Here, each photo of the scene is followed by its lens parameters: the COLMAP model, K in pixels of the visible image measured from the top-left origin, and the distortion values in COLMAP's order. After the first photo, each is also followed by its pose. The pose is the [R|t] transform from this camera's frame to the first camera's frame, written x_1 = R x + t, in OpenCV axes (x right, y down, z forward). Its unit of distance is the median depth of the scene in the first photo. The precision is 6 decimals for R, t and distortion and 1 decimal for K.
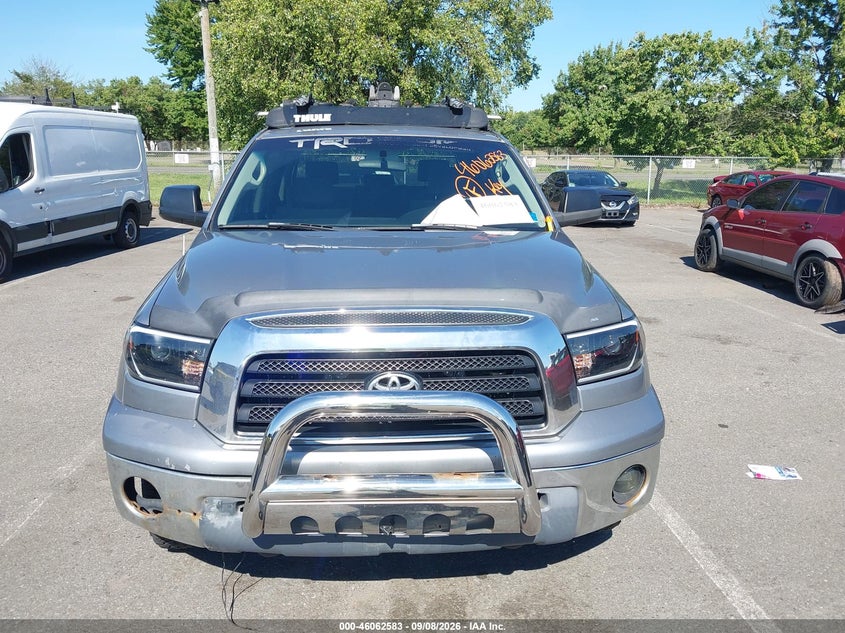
lens RADIAL K [[660.6, 0, 421.3], [0, 660.6, 316.5], [0, 0, 1]] dist [0.033928, -0.060026]
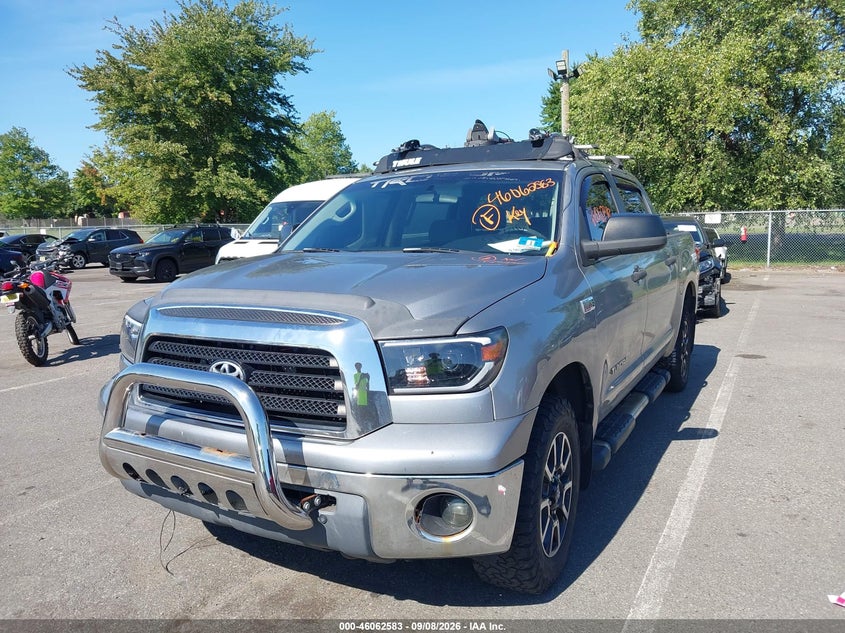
lens RADIAL K [[660.6, 0, 419.2], [0, 660.6, 322.6], [0, 0, 1]] dist [0.033928, -0.060026]
pose [[0.837394, 0.053082, -0.544016, 0.501212], [-0.101753, 0.993015, -0.059734, 0.031911], [0.537045, 0.105376, 0.836946, 0.124878]]
